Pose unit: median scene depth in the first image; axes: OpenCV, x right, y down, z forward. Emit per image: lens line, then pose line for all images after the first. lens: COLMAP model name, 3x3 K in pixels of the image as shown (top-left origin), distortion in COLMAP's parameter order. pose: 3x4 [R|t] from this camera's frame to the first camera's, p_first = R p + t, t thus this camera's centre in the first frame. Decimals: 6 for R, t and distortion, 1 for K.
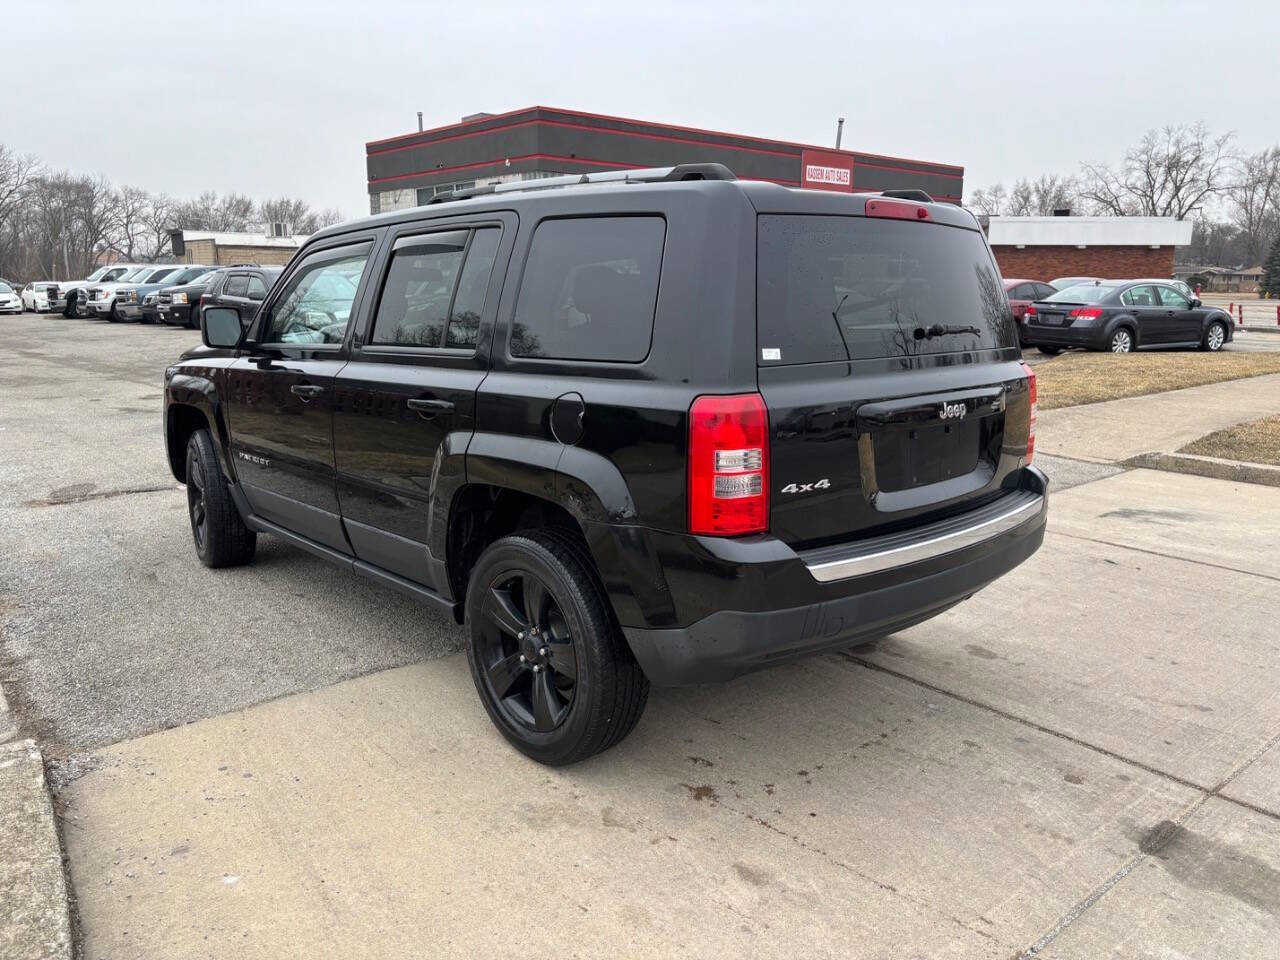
lens RADIAL K [[962.9, 0, 643.4], [0, 962.9, 479.8], [0, 0, 1]] dist [0.041674, -0.040868]
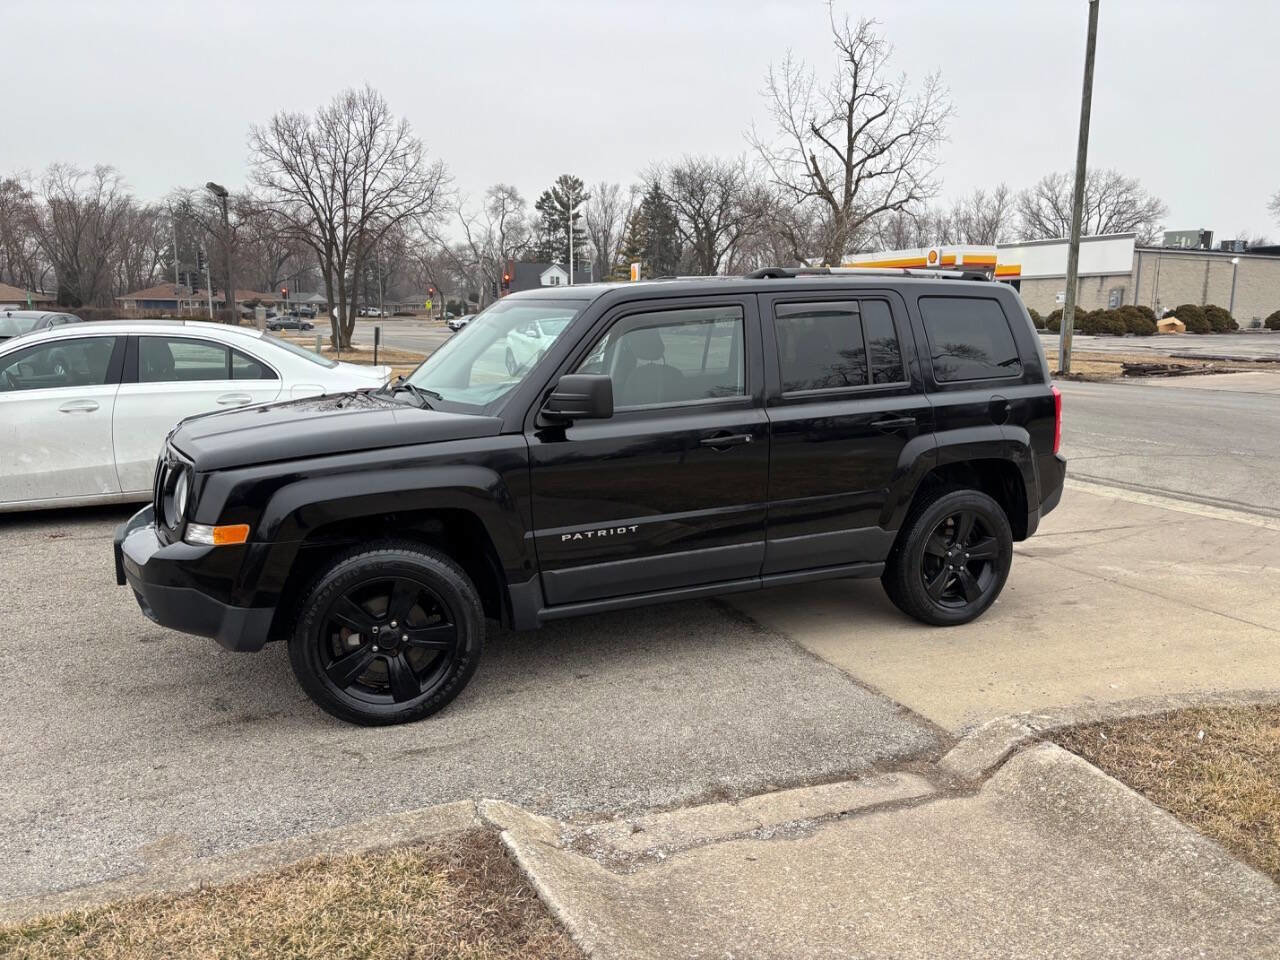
lens RADIAL K [[978.9, 0, 647.7], [0, 978.9, 464.1], [0, 0, 1]] dist [0.018105, -0.003139]
pose [[0.300090, -0.153439, 0.941490, -1.537314], [0.192596, 0.976398, 0.097741, -0.205893], [-0.934266, 0.151996, 0.322559, 0.785769]]
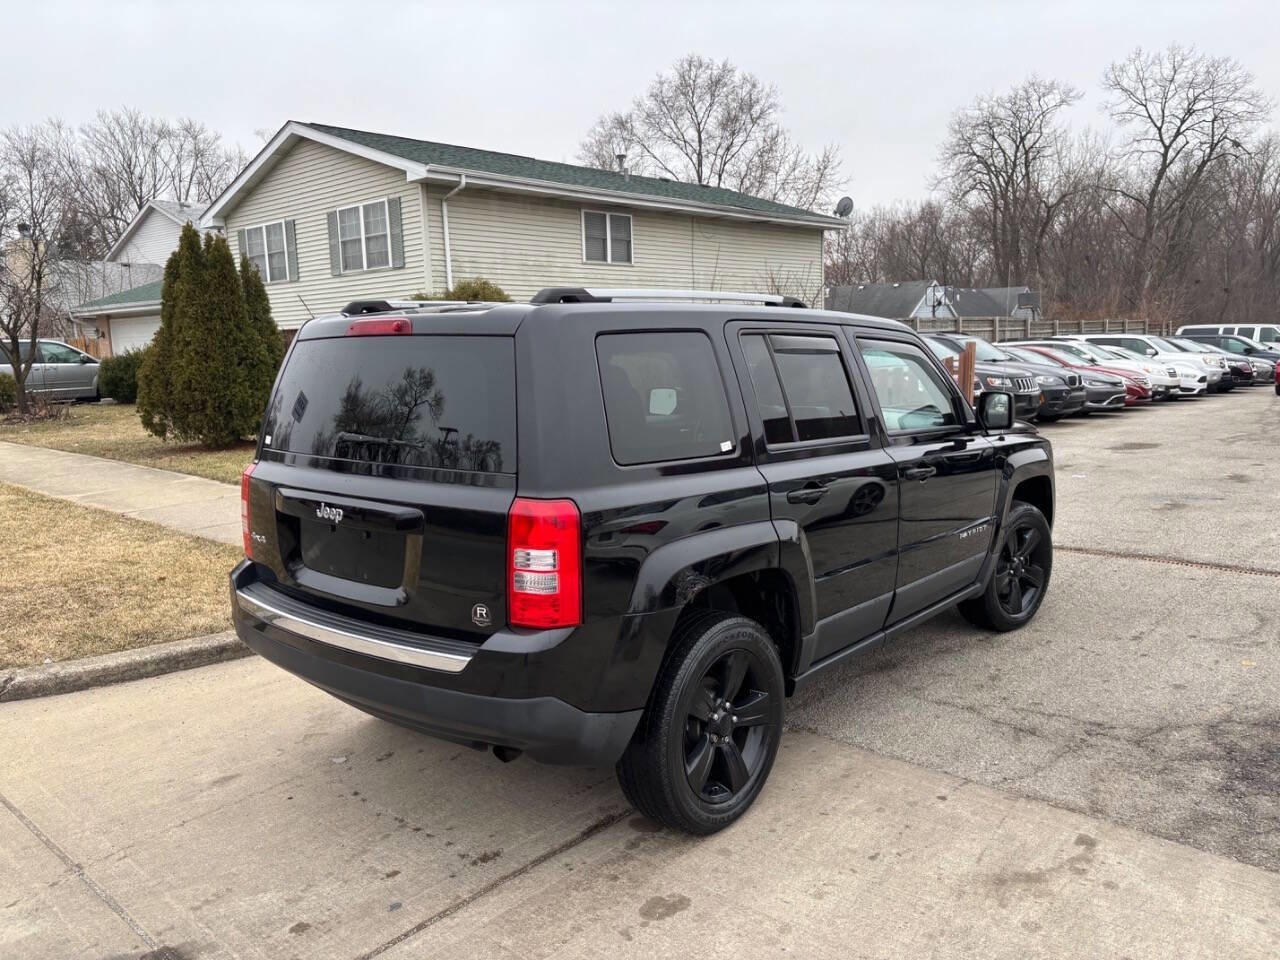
lens RADIAL K [[966.9, 0, 632.7], [0, 966.9, 477.2], [0, 0, 1]] dist [0.027768, -0.011647]
pose [[0.119130, 0.129346, -0.984418, 1.124312], [-0.173499, 0.978935, 0.107629, -0.225756], [0.977602, 0.157973, 0.139061, 0.930312]]
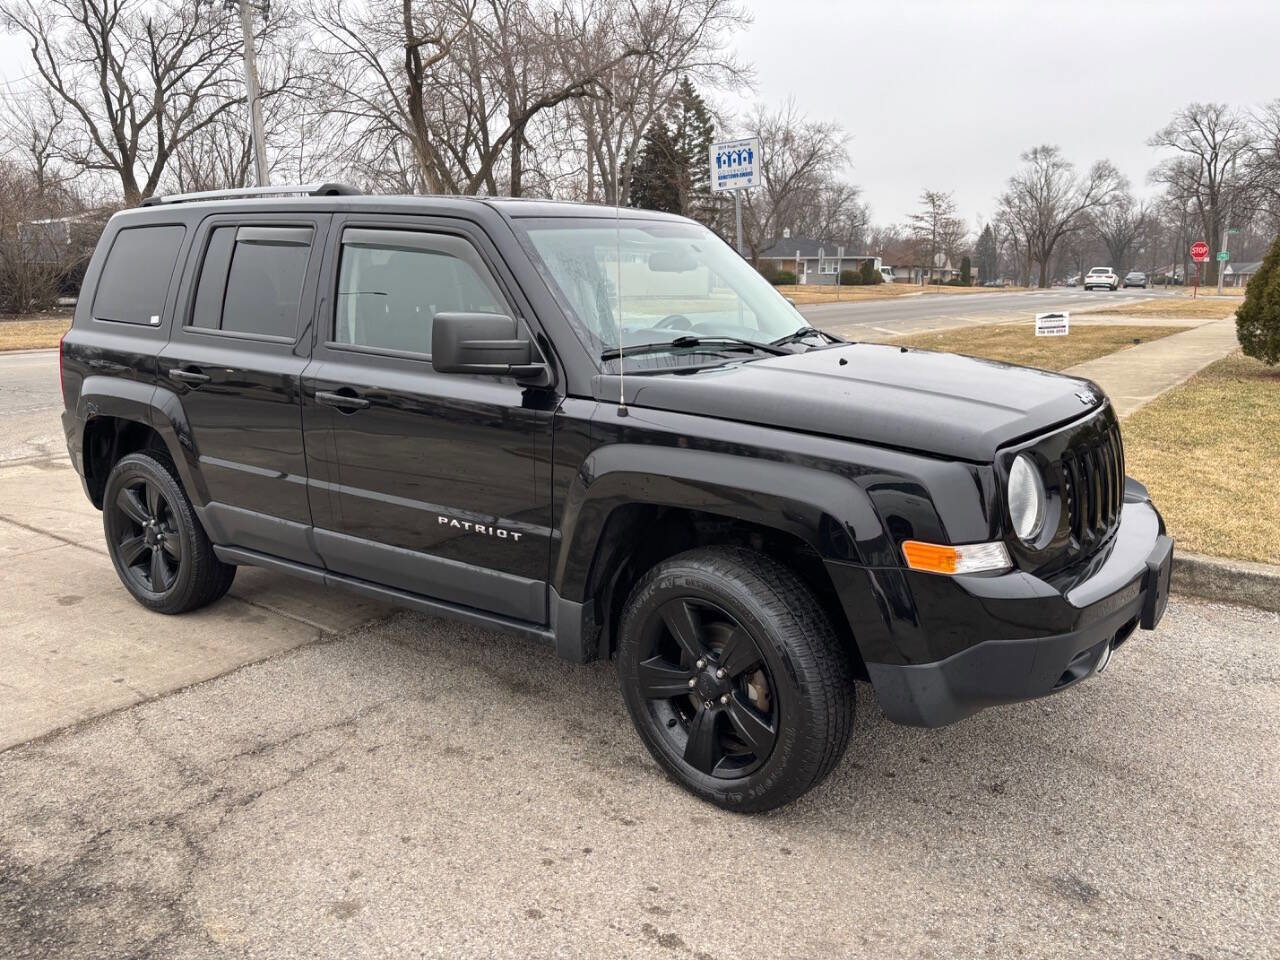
lens RADIAL K [[972.1, 0, 637.8], [0, 972.1, 475.1], [0, 0, 1]] dist [0.017772, -0.006152]
pose [[-0.974207, 0.041111, -0.221880, -0.051495], [-0.049005, 0.921256, 0.385859, -0.469939], [0.220271, 0.386779, -0.895479, 2.345218]]
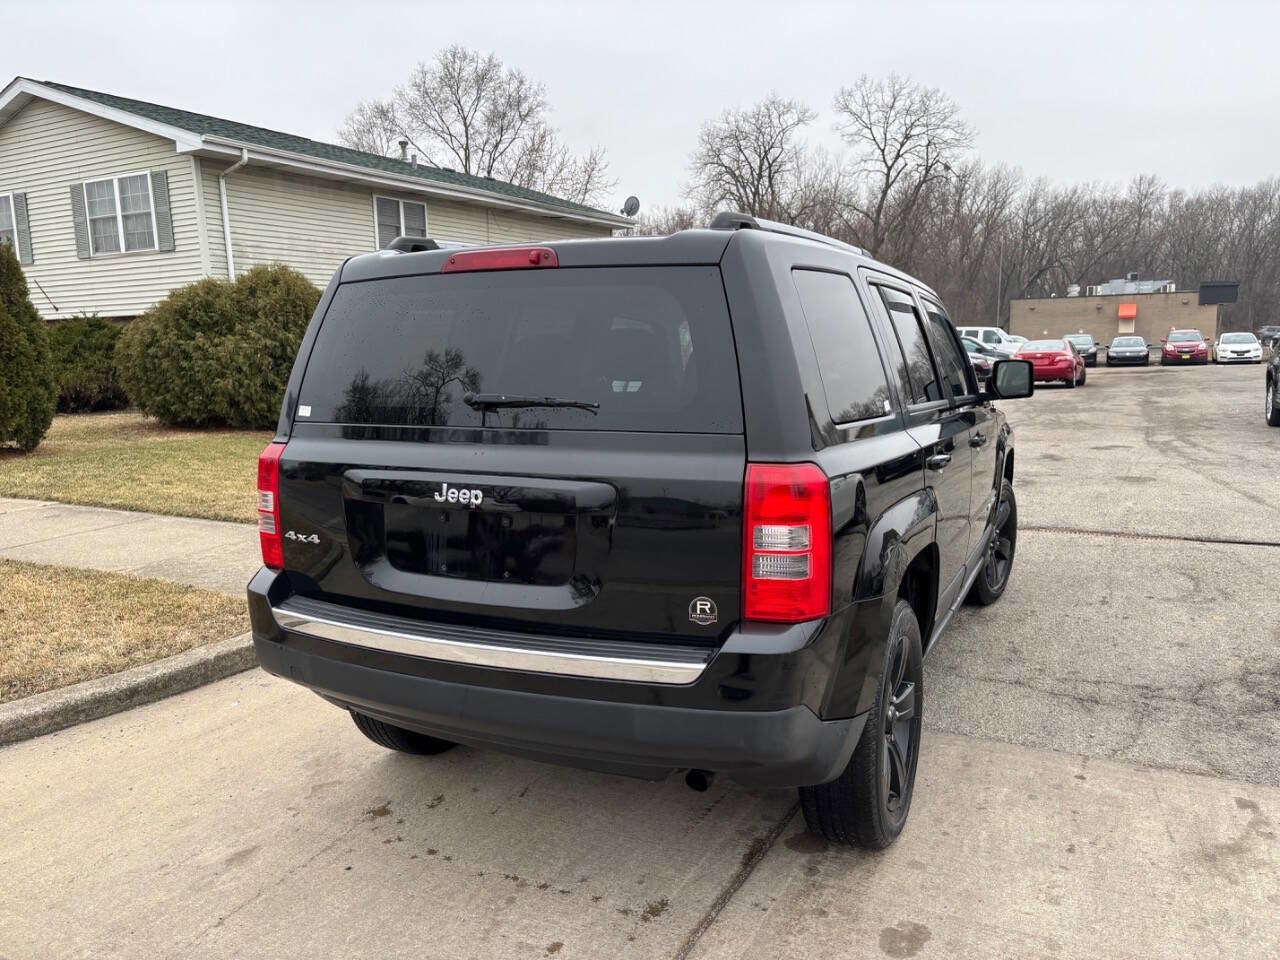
lens RADIAL K [[968.5, 0, 640.0], [0, 968.5, 480.0], [0, 0, 1]] dist [0.039111, -0.035264]
pose [[0.367103, 0.120541, -0.922337, 0.913432], [-0.162040, 0.984694, 0.064197, -0.130332], [0.915958, 0.125889, 0.381016, 0.652106]]
